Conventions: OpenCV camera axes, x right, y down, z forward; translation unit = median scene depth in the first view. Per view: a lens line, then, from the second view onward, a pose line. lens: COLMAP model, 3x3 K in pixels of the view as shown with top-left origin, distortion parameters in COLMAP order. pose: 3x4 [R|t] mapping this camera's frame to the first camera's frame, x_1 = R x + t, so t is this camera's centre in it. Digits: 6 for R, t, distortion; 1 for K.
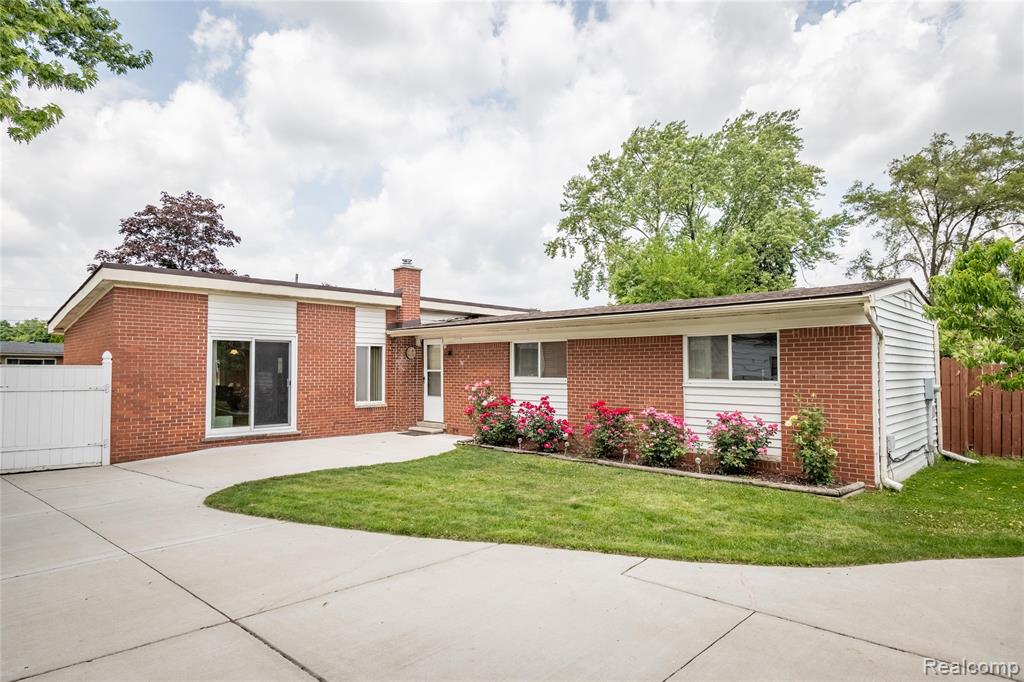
lens RADIAL K [[601.8, 0, 512.0], [0, 601.8, 341.0], [0, 0, 1]] dist [-0.004355, -0.001260]
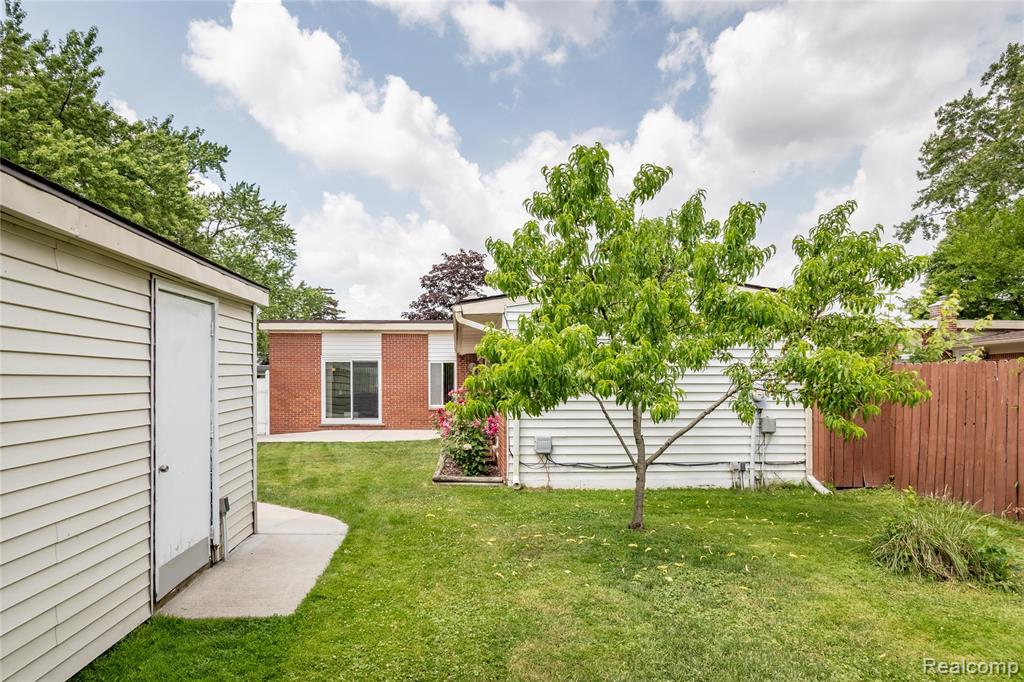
lens RADIAL K [[621.1, 0, 512.0], [0, 621.1, 392.4], [0, 0, 1]] dist [-0.000581, -0.000319]
pose [[0.739420, 0.009812, -0.673172, 0.800127], [0.031115, 0.998327, 0.048728, 0.011460], [0.672525, -0.056976, 0.737878, 0.105691]]
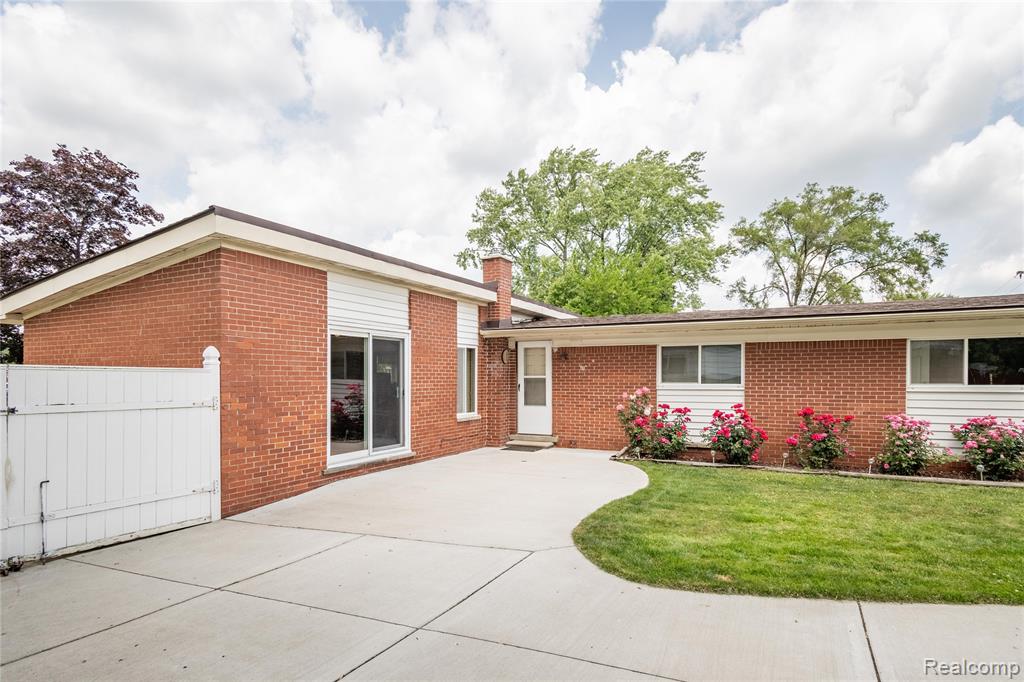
lens RADIAL K [[549.3, 0, 535.9], [0, 549.3, 373.0], [0, 0, 1]] dist [-0.002108, -0.000016]
pose [[0.948265, 0.000775, 0.317477, -0.396607], [-0.013087, 0.999242, 0.036651, 0.014478], [-0.317209, -0.038909, 0.947557, 0.242929]]
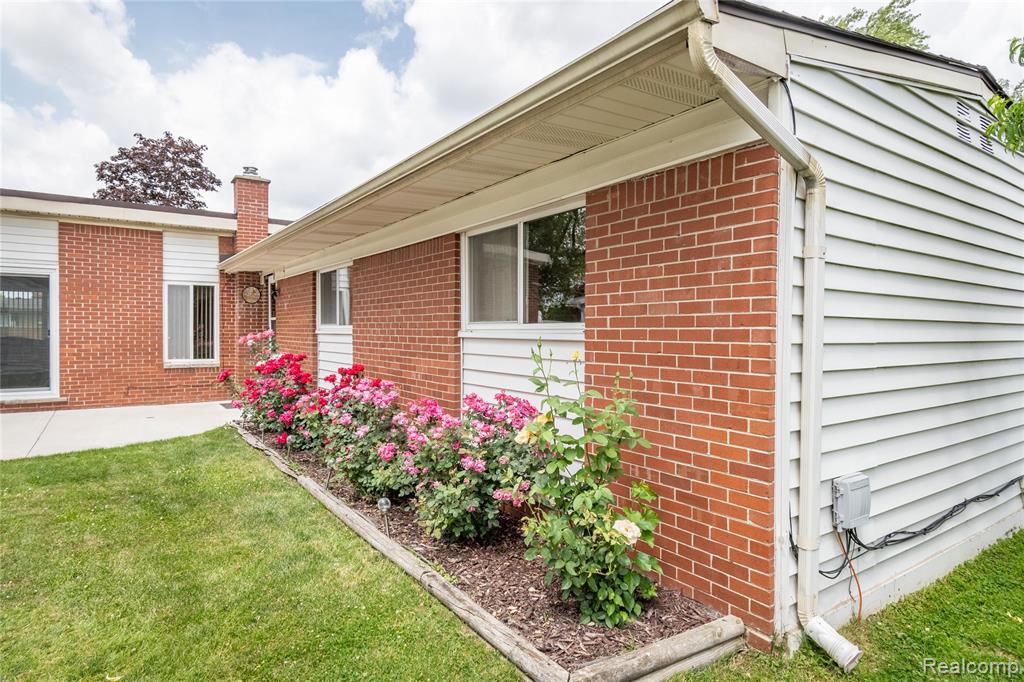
lens RADIAL K [[581.7, 0, 512.8], [0, 581.7, 333.1], [0, 0, 1]] dist [-0.005109, -0.000613]
pose [[0.980242, 0.006539, -0.197694, 0.299989], [0.003188, 0.998801, 0.048841, 0.034492], [0.197777, -0.048506, 0.979046, 0.382572]]
